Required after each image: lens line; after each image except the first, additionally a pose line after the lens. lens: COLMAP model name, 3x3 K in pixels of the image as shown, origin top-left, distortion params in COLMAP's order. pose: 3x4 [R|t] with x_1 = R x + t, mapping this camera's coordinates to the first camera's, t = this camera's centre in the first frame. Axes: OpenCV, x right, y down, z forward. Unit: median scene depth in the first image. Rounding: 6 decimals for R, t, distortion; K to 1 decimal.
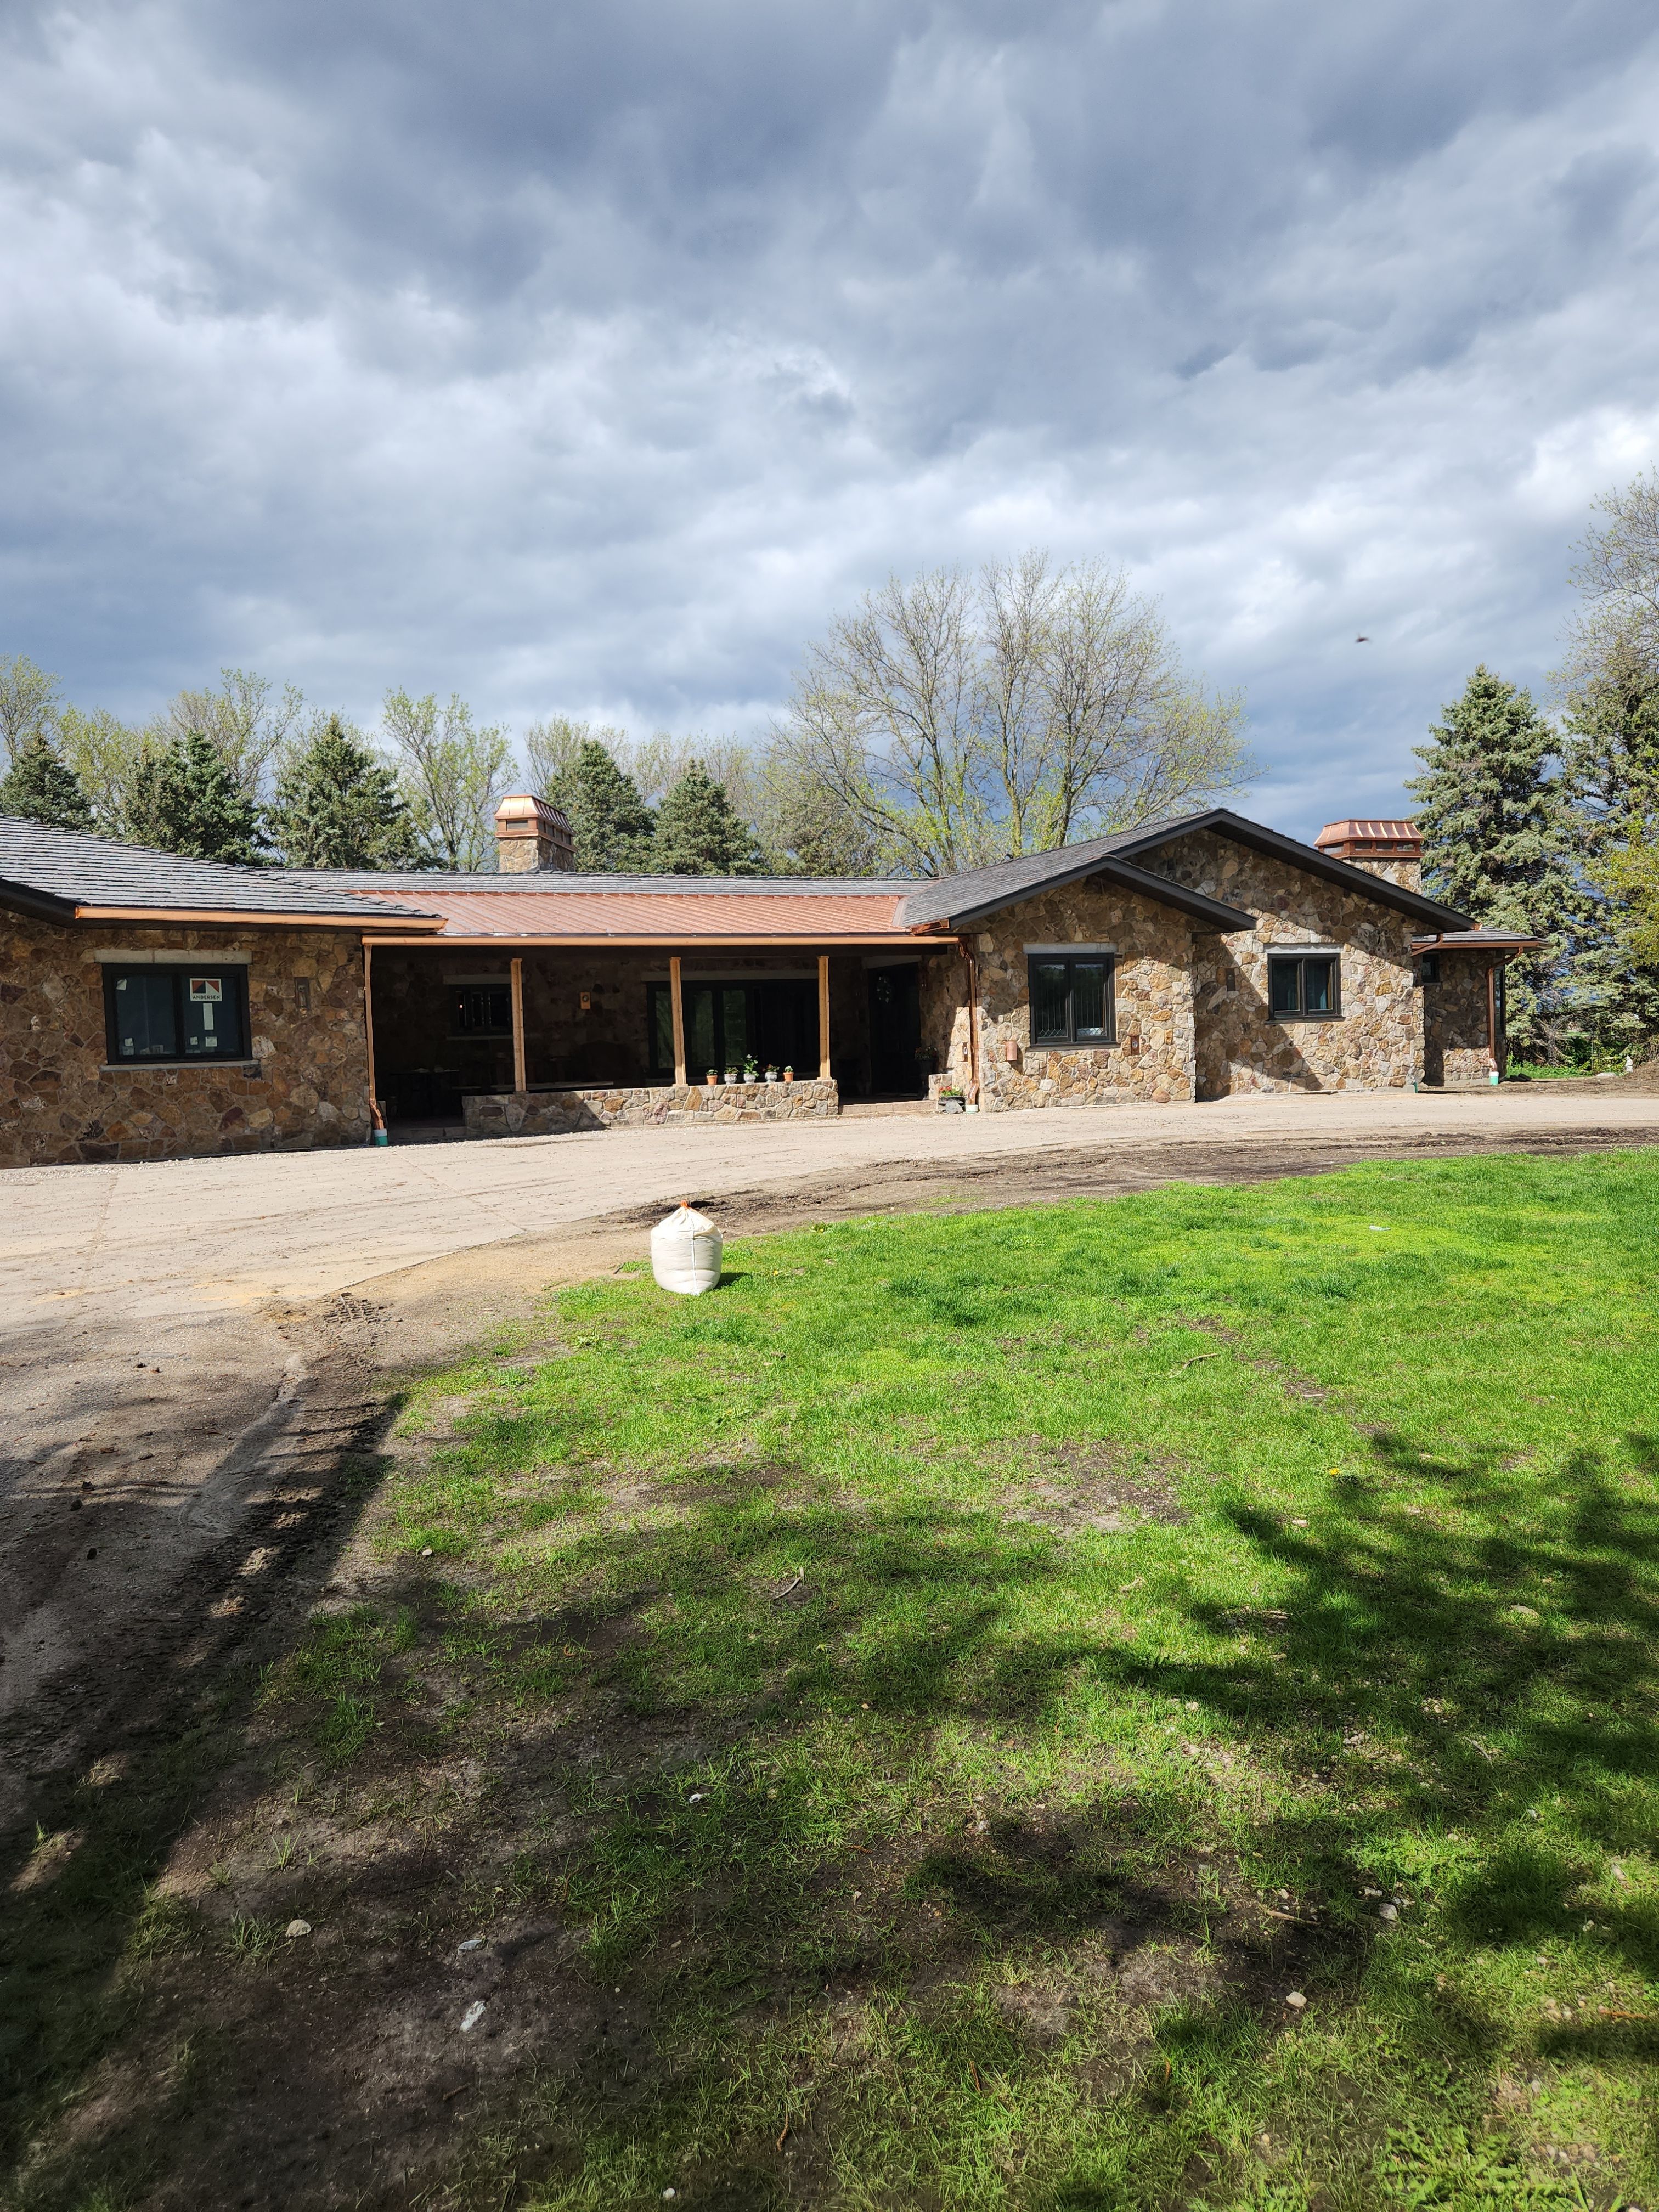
lens RADIAL K [[1481.0, 0, 832.3], [0, 1481.0, 1092.8], [0, 0, 1]] dist [0.084174, -0.086056]
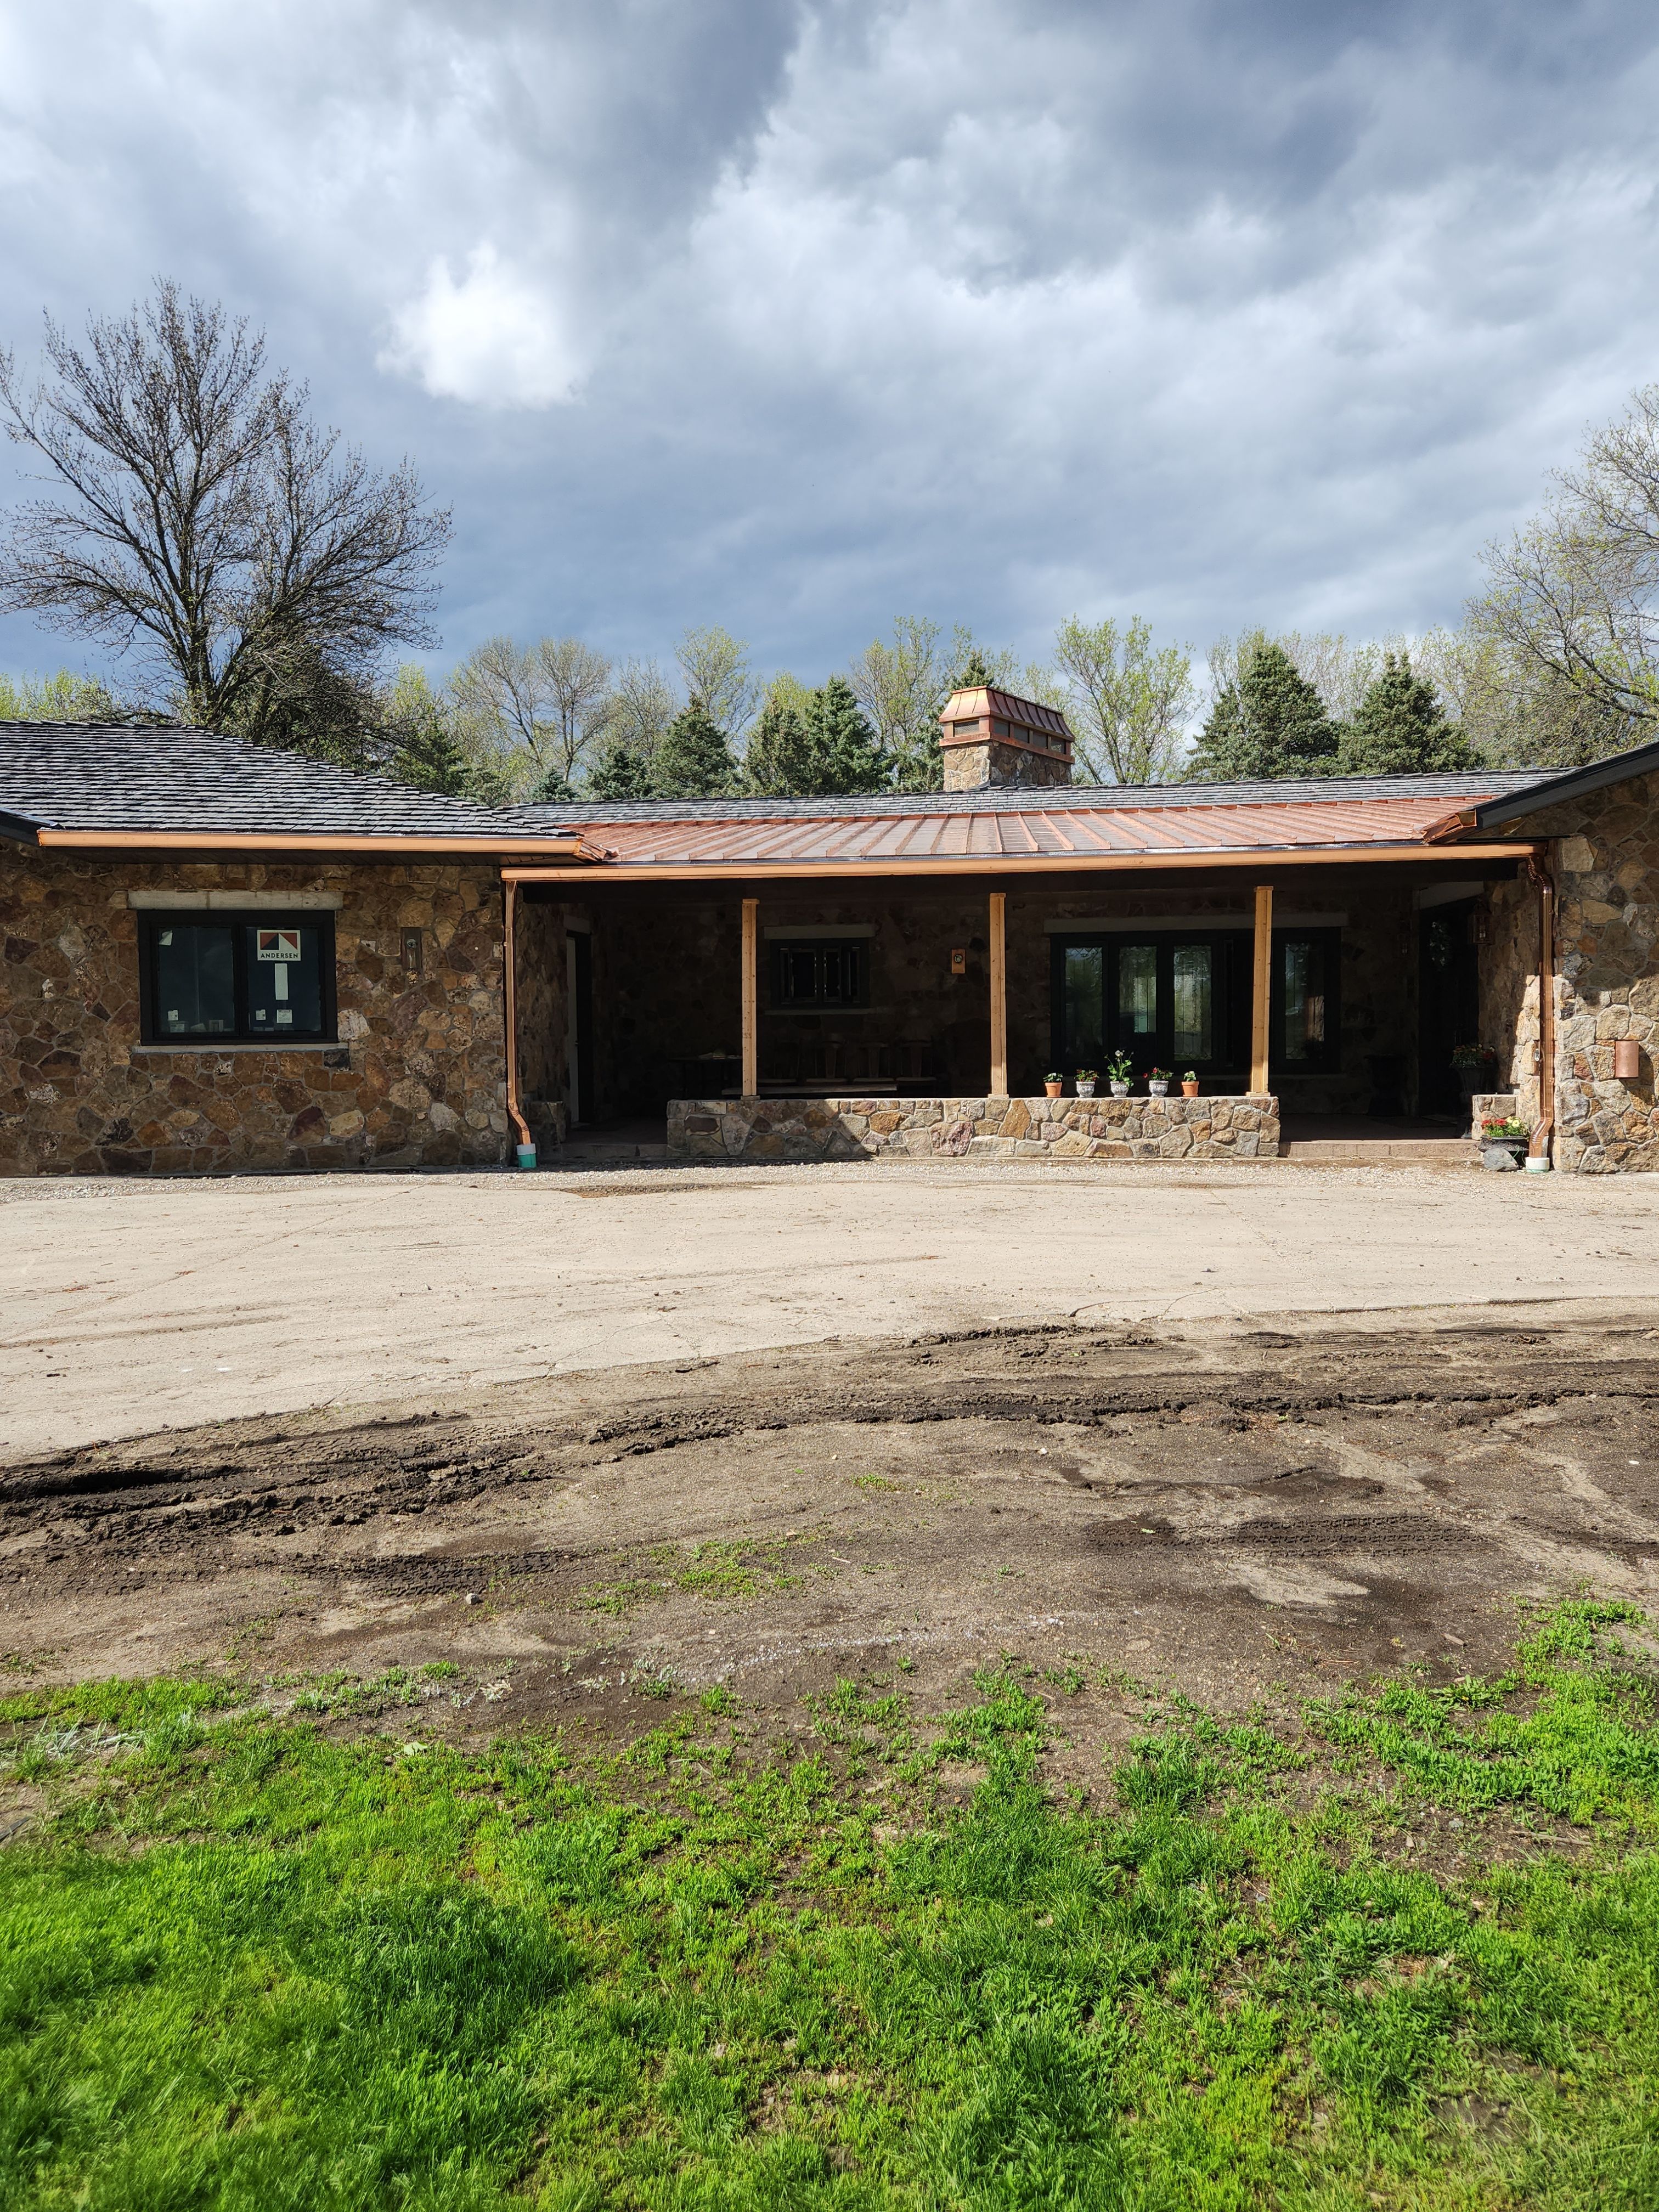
lens RADIAL K [[1481.0, 0, 832.3], [0, 1481.0, 1092.8], [0, 0, 1]] dist [0.084174, -0.086056]
pose [[0.864350, 0.048469, -0.500550, 0.151368], [-0.035035, 0.998730, 0.036209, -0.026746], [0.501670, -0.013760, 0.864950, 0.411203]]
